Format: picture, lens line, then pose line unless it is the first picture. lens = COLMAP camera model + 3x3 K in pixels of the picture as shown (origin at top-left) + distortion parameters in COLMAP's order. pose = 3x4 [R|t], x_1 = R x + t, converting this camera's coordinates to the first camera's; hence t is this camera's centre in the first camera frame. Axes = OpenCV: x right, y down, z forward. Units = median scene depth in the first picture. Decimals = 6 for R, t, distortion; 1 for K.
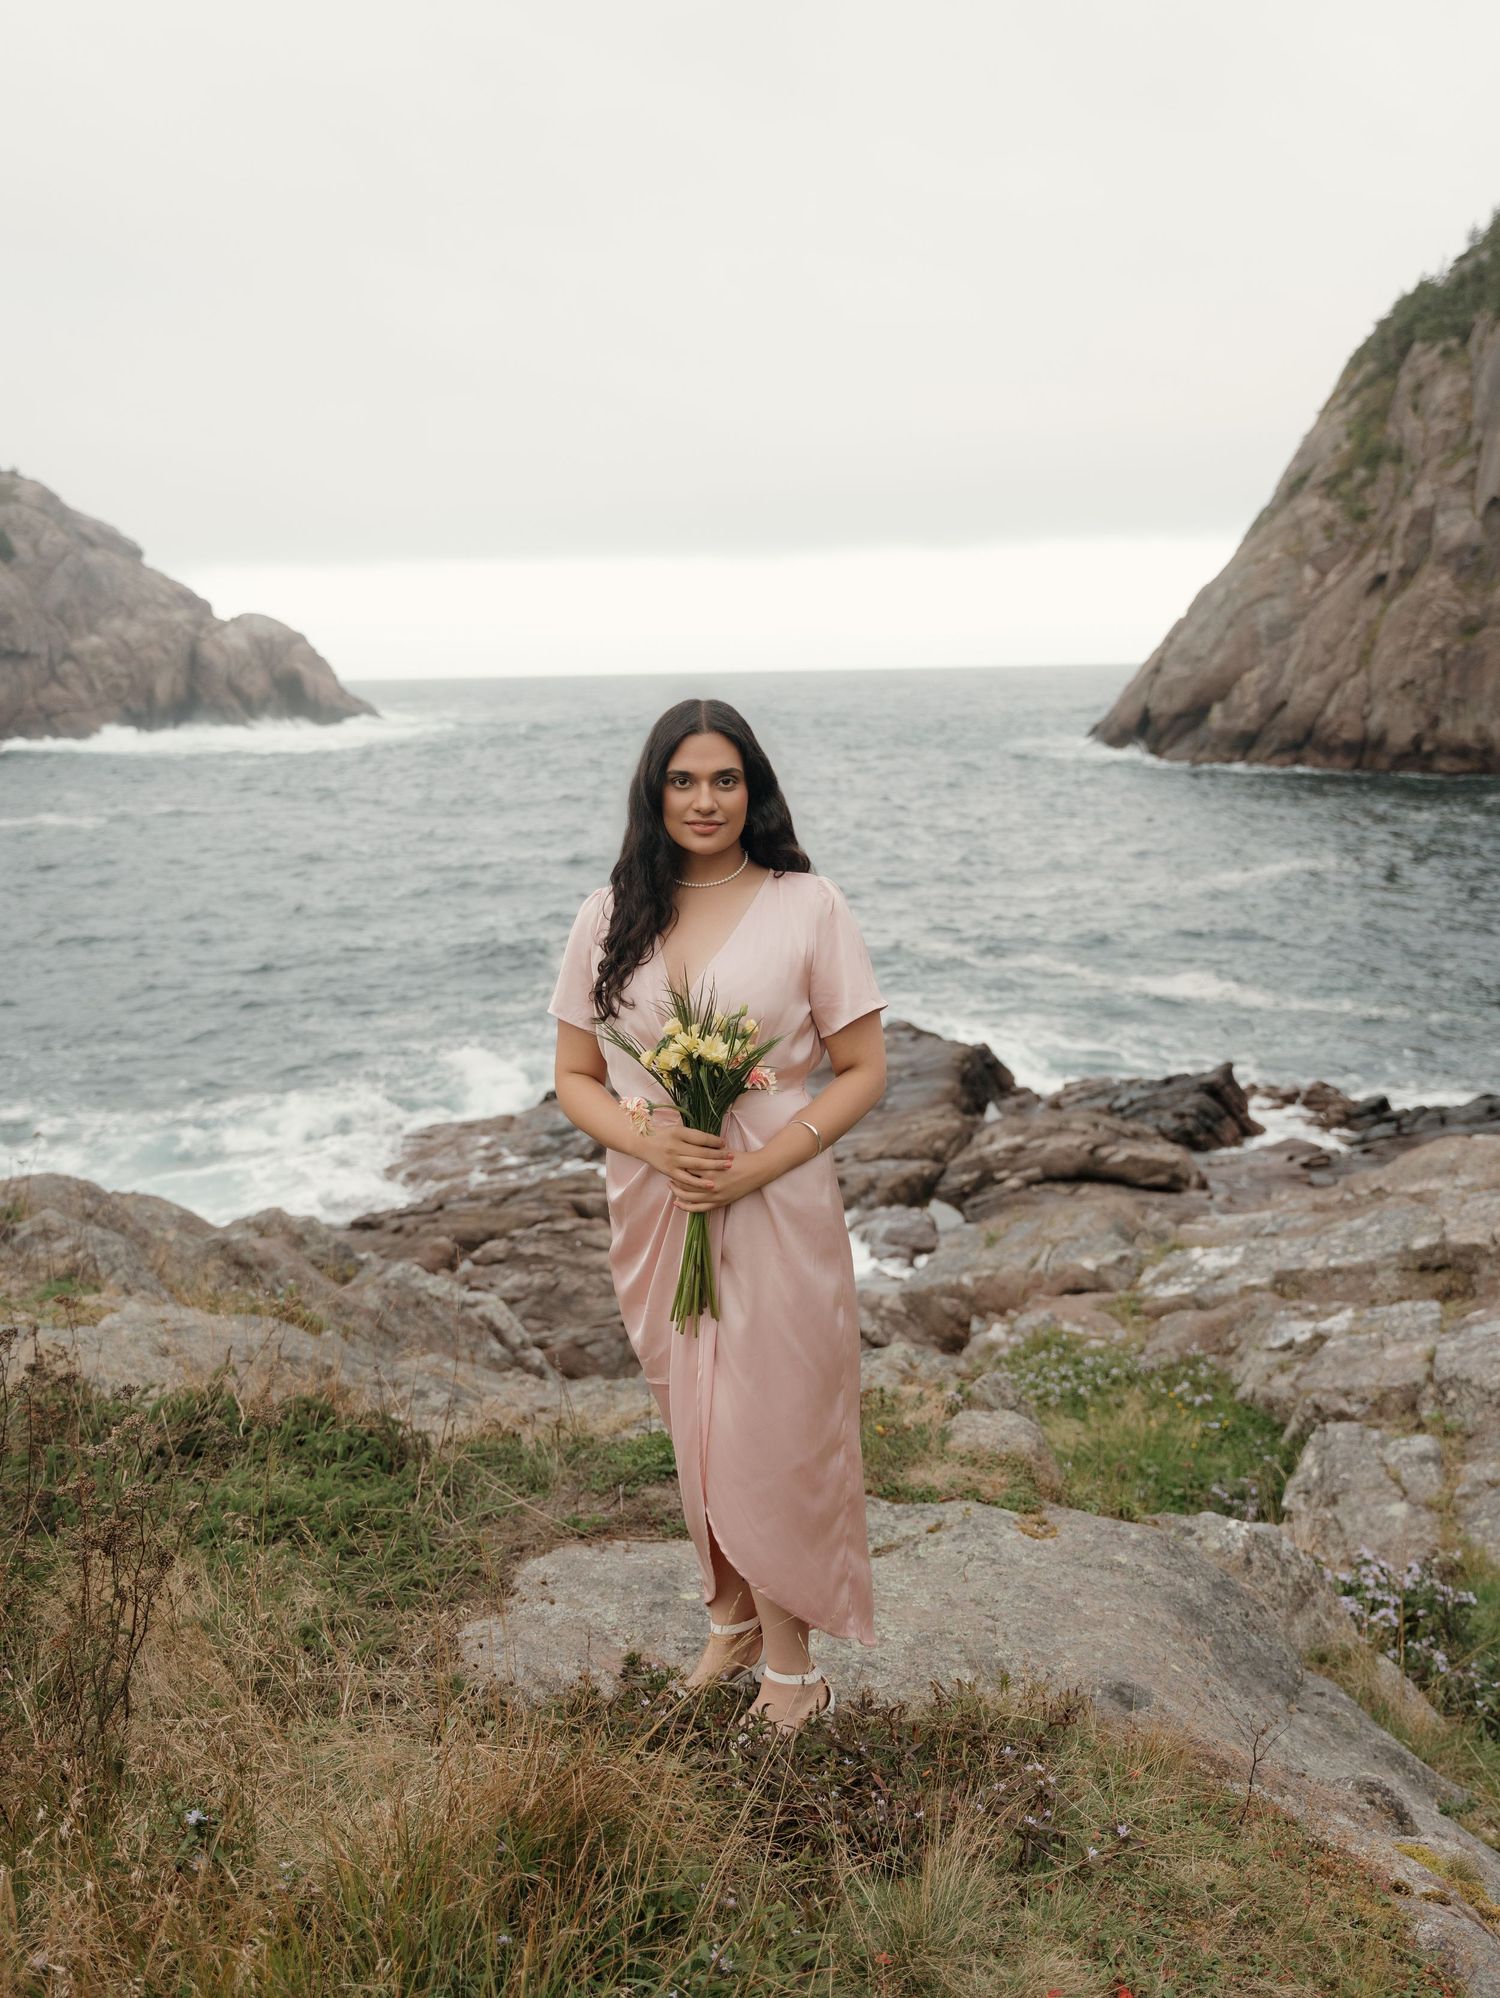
lens RADIAL K [[1750.1, 0, 732.9], [0, 1750.1, 971.6], [0, 0, 1]] dist [0.001428, -0.015020]
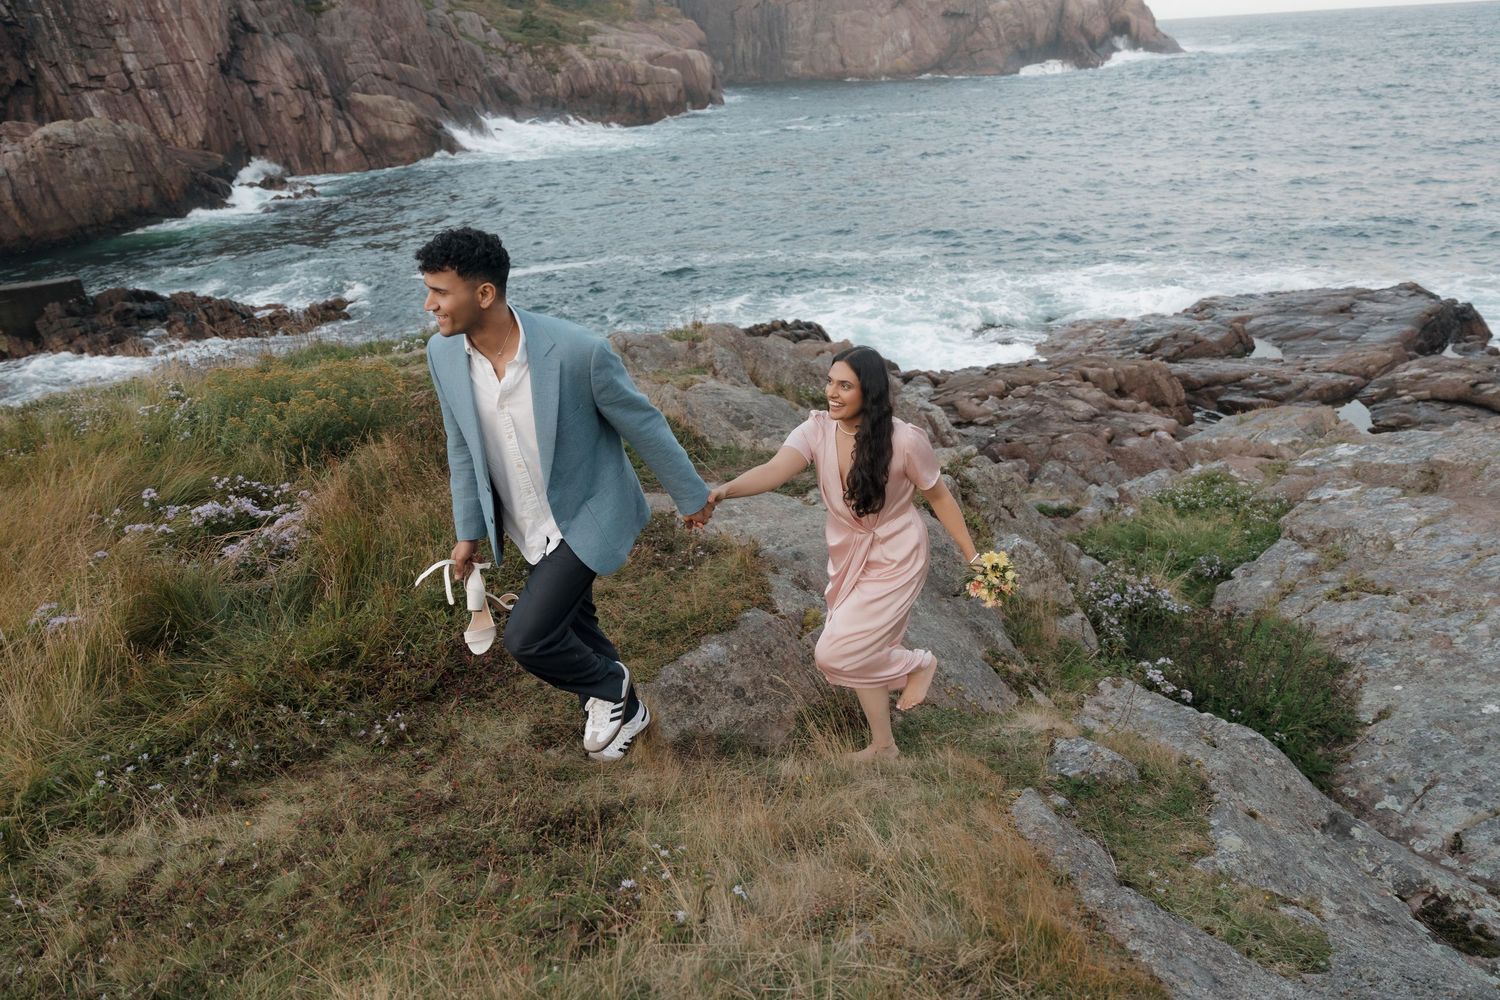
lens RADIAL K [[1001.0, 0, 748.6], [0, 1001.0, 508.3], [0, 0, 1]] dist [-0.002161, -0.012838]
pose [[0.838098, 0.199250, -0.507831, 0.100522], [-0.048051, 0.954256, 0.295106, -0.012773], [0.543400, -0.222926, 0.809333, -0.032298]]
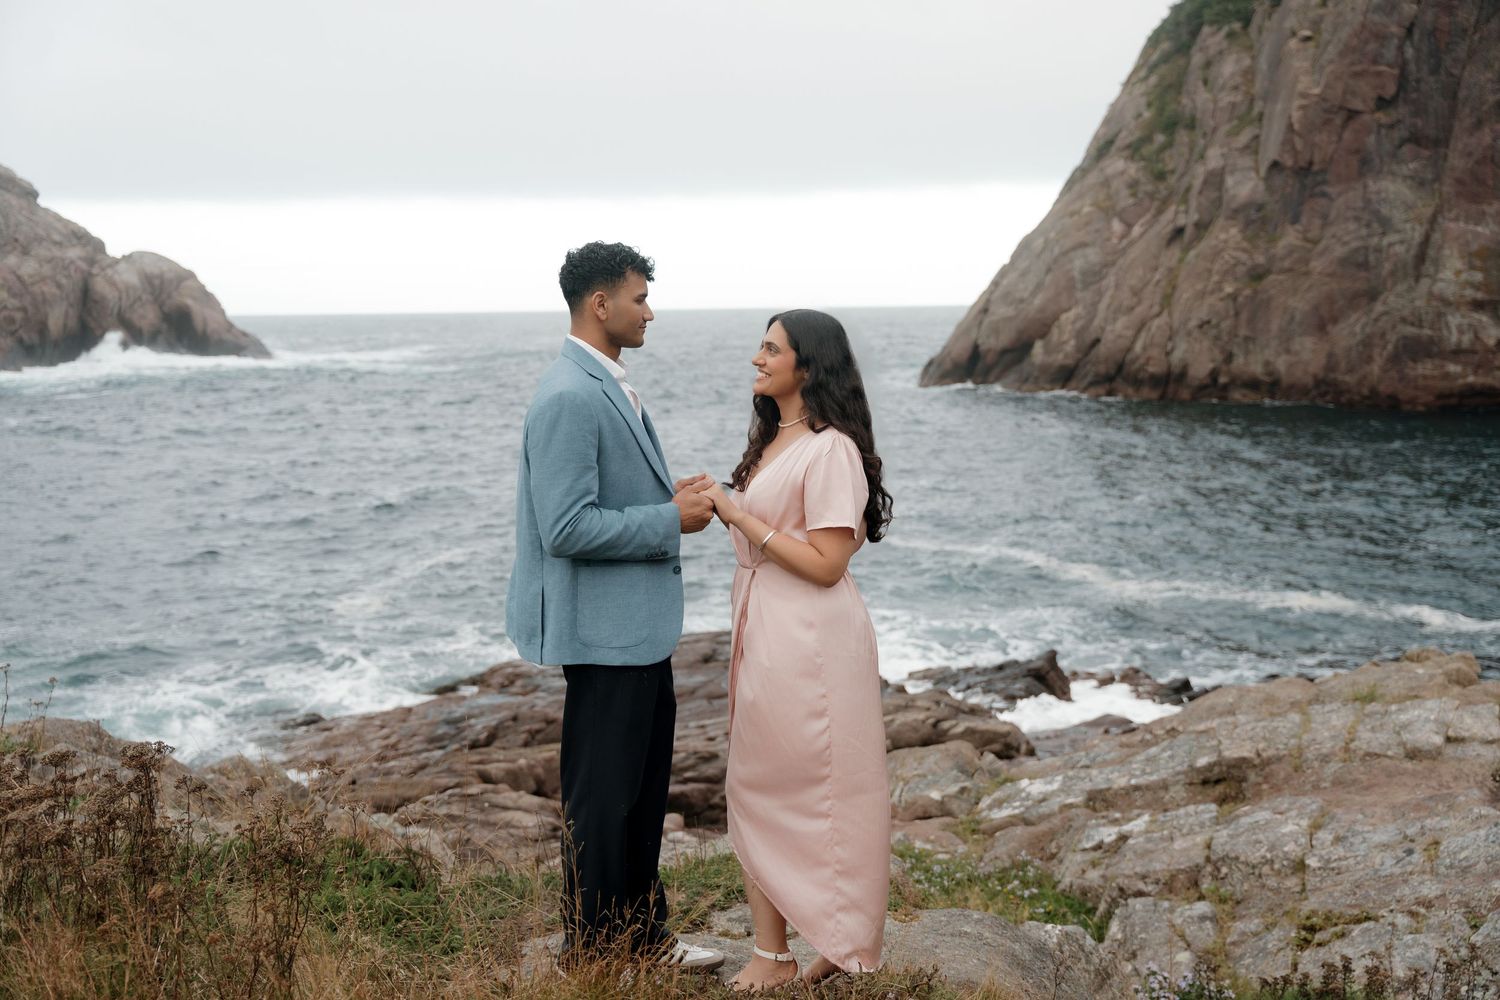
lens RADIAL K [[1629.7, 0, 740.5], [0, 1629.7, 486.3], [0, 0, 1]] dist [0.000429, 0.000000]
pose [[0.996243, -0.002169, 0.086578, -0.008402], [0.007546, 0.998059, -0.061822, 0.009102], [-0.086276, 0.062243, 0.994325, -0.035866]]
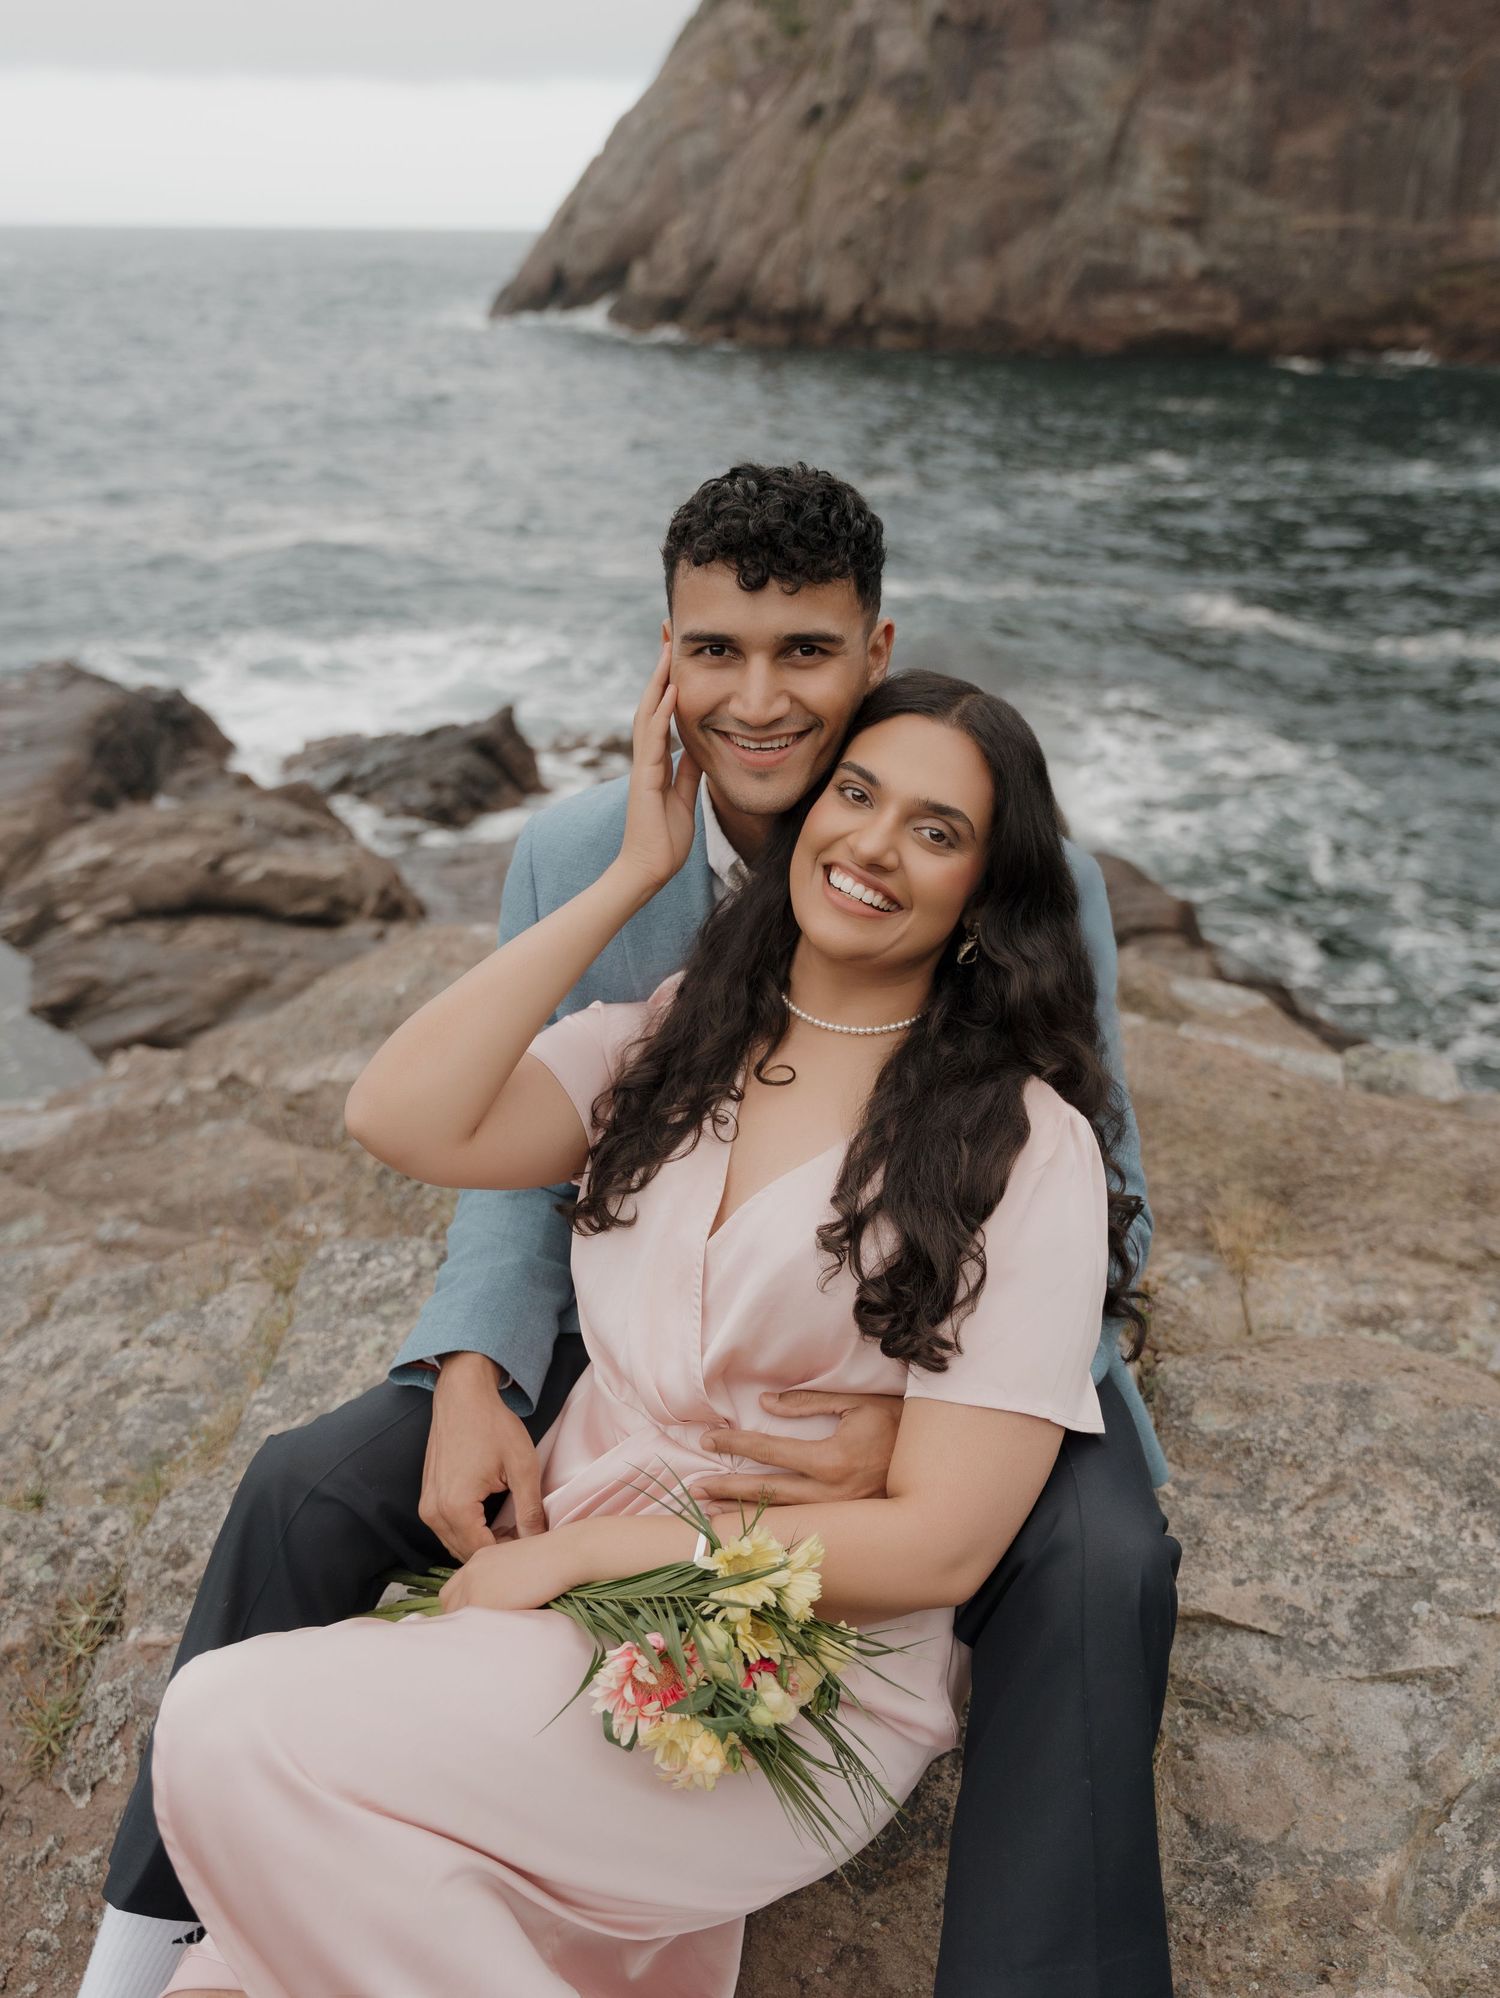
lens RADIAL K [[1957.5, 0, 741.8], [0, 1957.5, 990.0], [0, 0, 1]] dist [-0.000689, 0.000000]
pose [[0.953899, -0.079472, 0.289416, 0.129322], [0.020243, 0.979145, 0.202150, 0.006299], [-0.299446, -0.186972, 0.935614, 0.203164]]
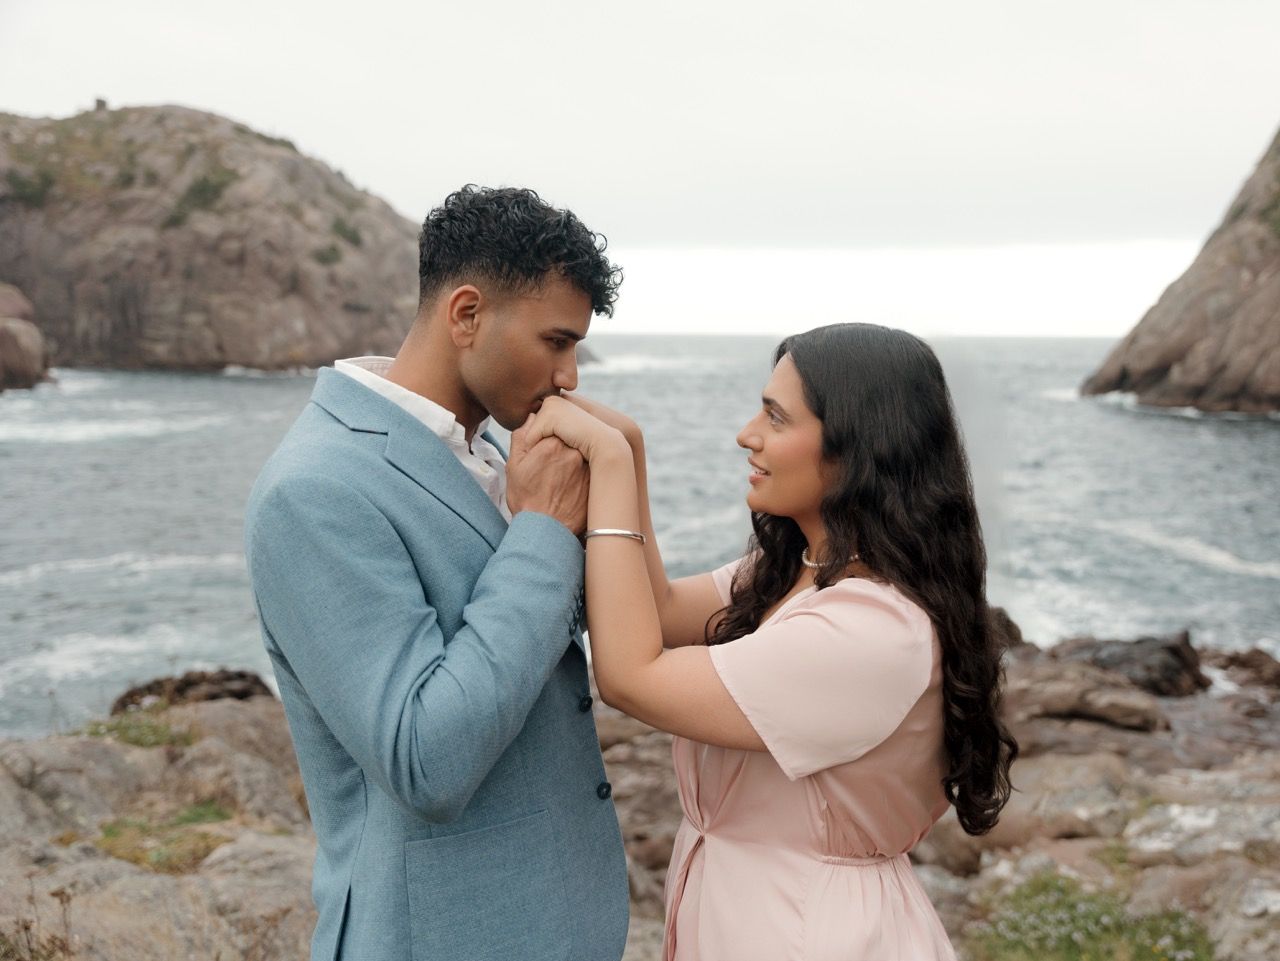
lens RADIAL K [[1191.6, 0, 685.8], [0, 1191.6, 481.8], [0, 0, 1]] dist [-0.027194, 0.000000]
pose [[0.992105, 0.040610, -0.118650, 0.006637], [-0.045824, 0.998085, -0.041550, -0.005545], [0.116735, 0.046659, 0.992066, 0.050905]]
